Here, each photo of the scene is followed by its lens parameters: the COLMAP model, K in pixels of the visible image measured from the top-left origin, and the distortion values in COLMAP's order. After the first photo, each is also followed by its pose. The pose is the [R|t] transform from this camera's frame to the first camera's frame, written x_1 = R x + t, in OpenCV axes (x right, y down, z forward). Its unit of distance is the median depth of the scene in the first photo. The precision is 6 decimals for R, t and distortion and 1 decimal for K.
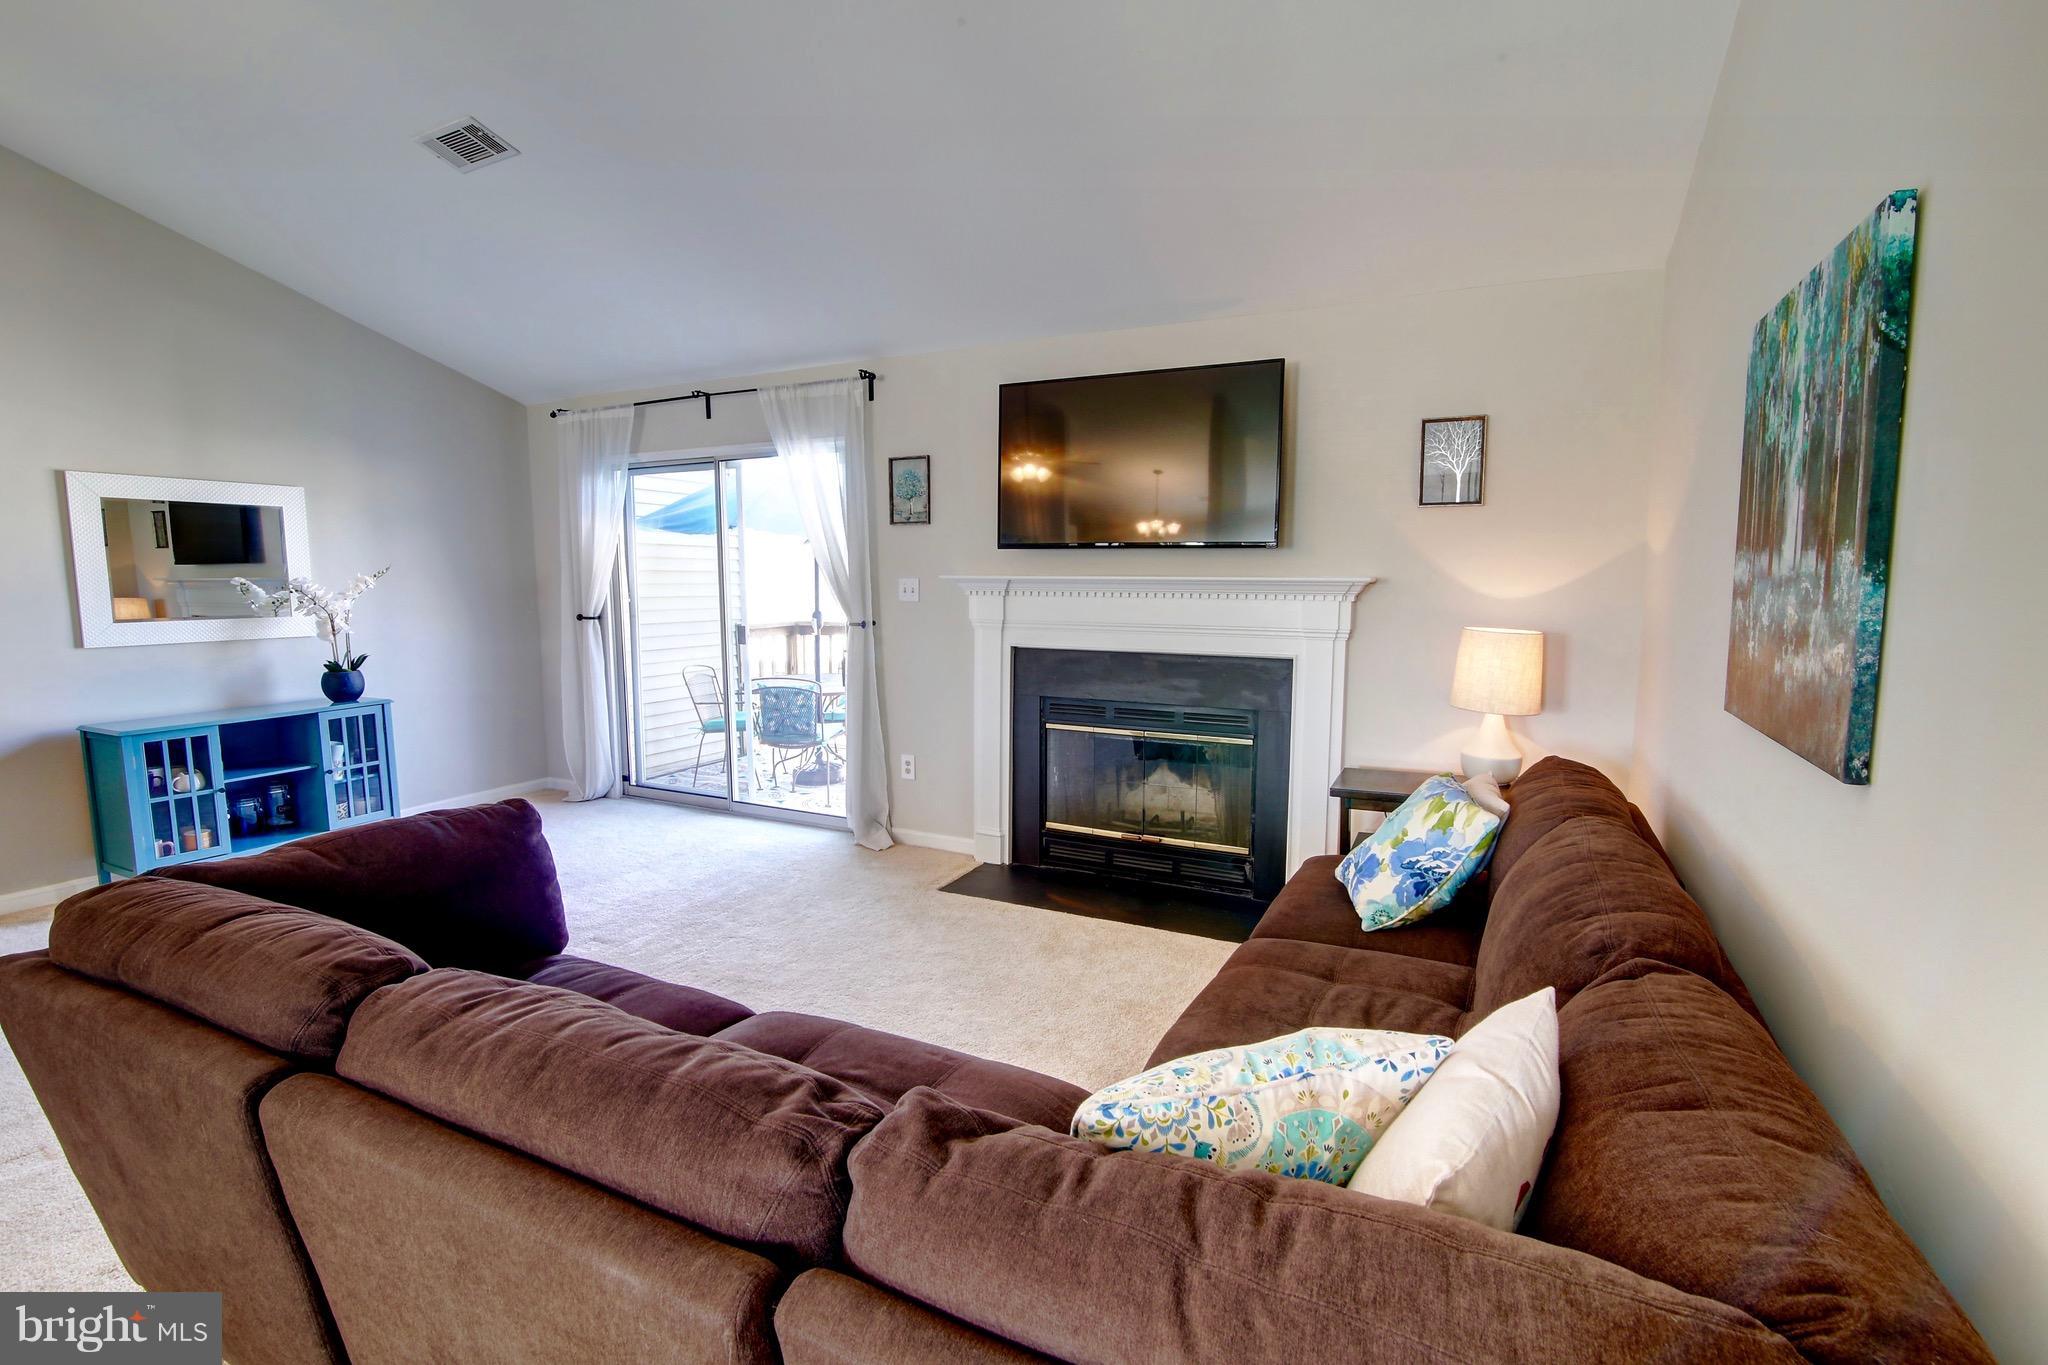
lens RADIAL K [[941.9, 0, 1026.6], [0, 941.9, 681.8], [0, 0, 1]] dist [-0.025011, 0.004614]
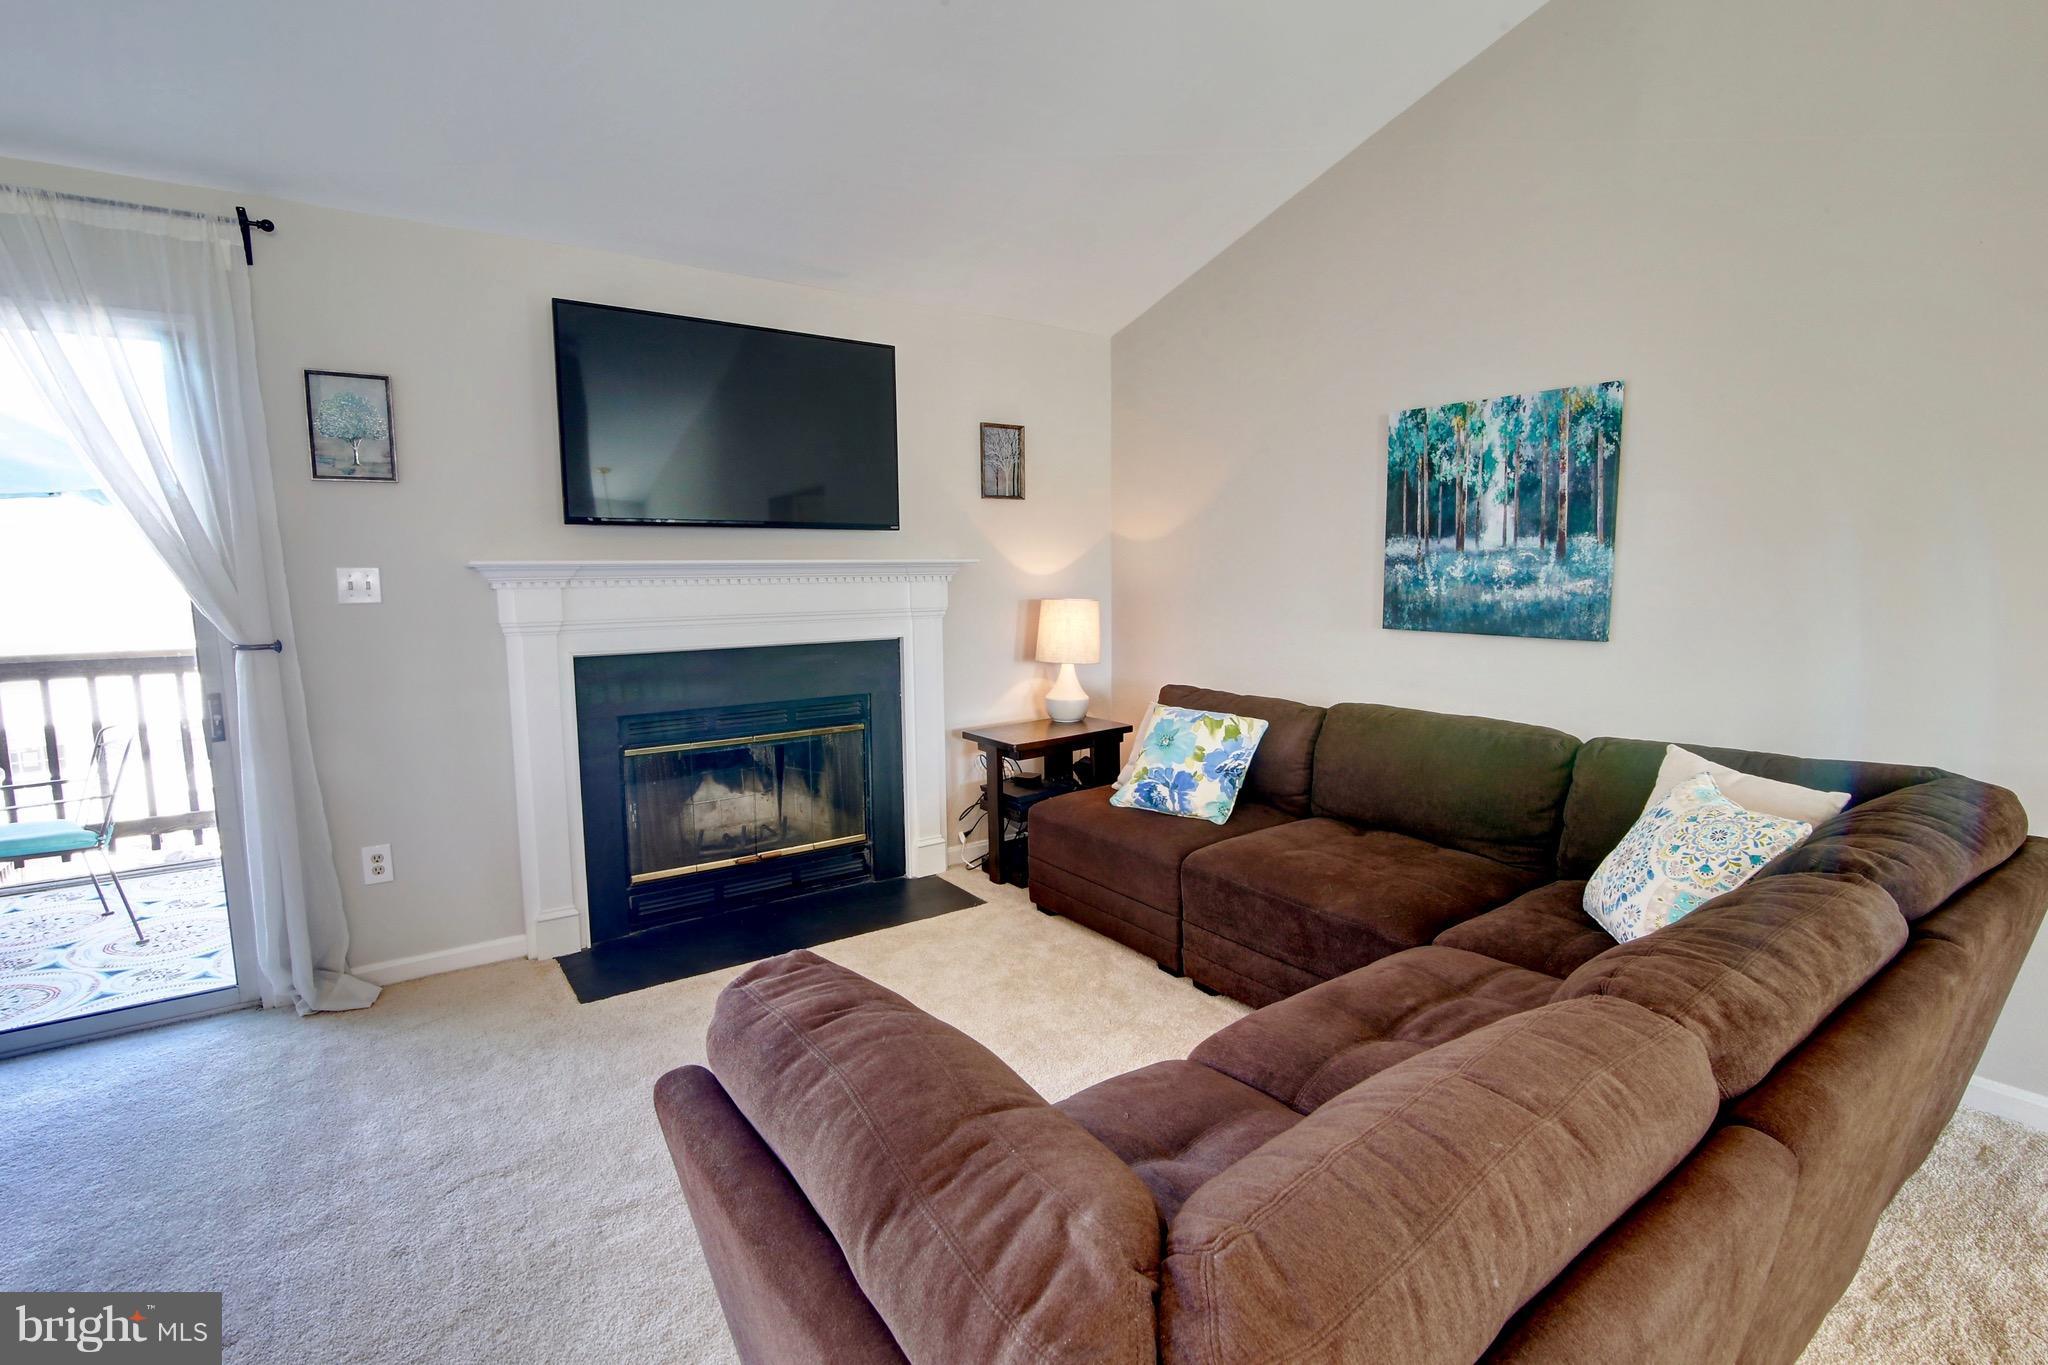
lens RADIAL K [[970.4, 0, 1033.3], [0, 970.4, 681.2], [0, 0, 1]] dist [-0.017854, -0.000414]
pose [[0.463866, -0.112043, 0.878792, -0.505372], [0.109629, 0.991605, 0.068559, -0.029692], [-0.879096, 0.064539, 0.472255, 0.313665]]
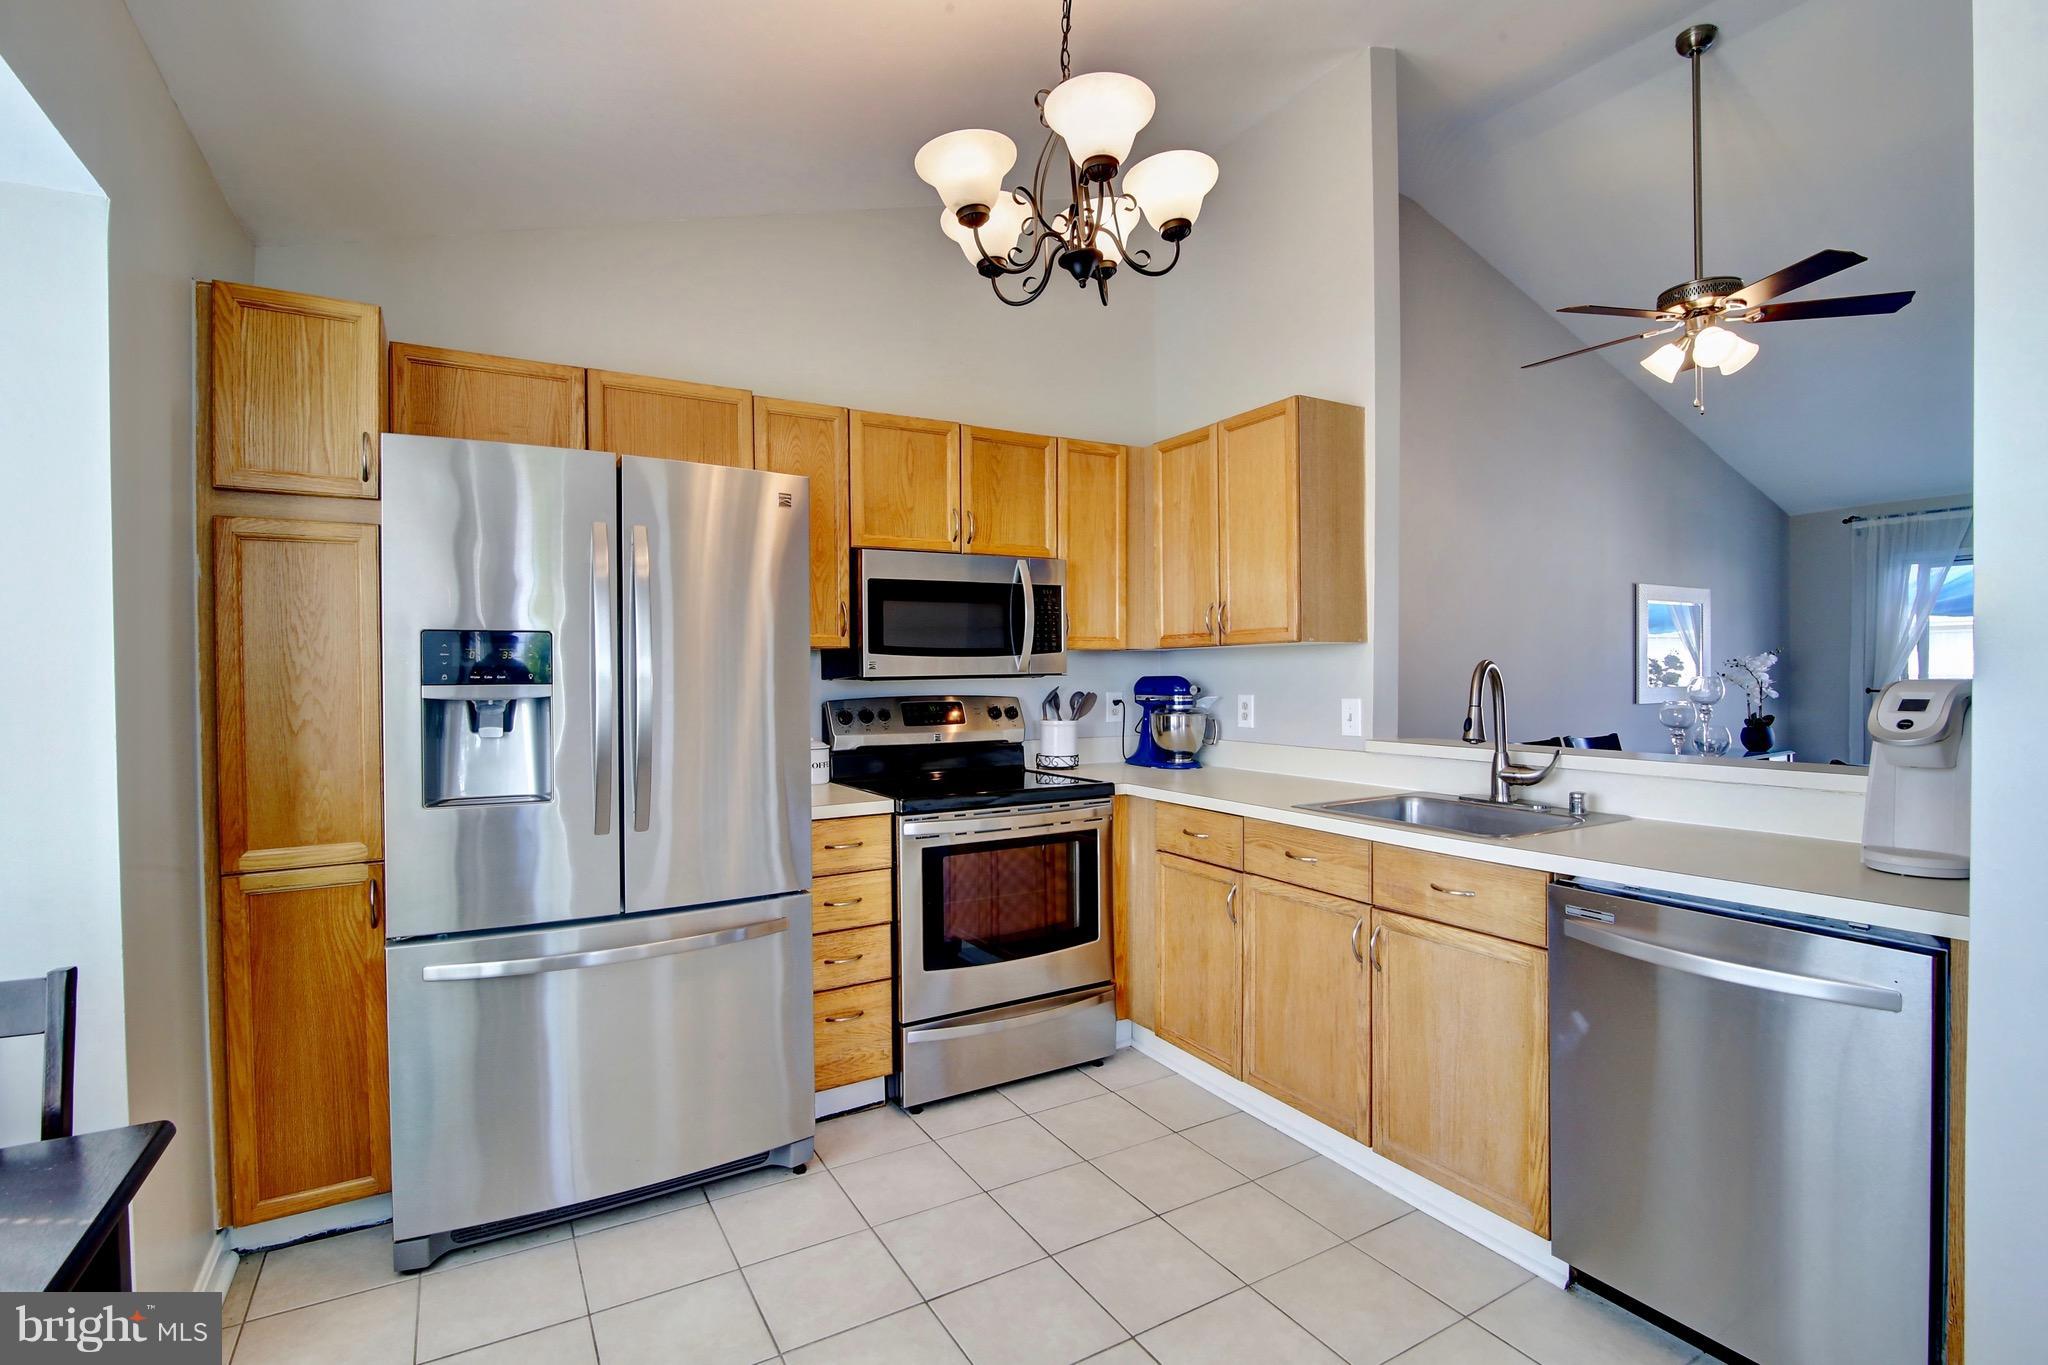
lens RADIAL K [[941.9, 0, 1026.6], [0, 941.9, 681.8], [0, 0, 1]] dist [-0.025011, 0.004614]
pose [[0.835015, 0.000815, -0.550227, -0.900182], [-0.055957, 0.994940, -0.083446, 0.094780], [0.547374, 0.100468, 0.830835, -0.669534]]
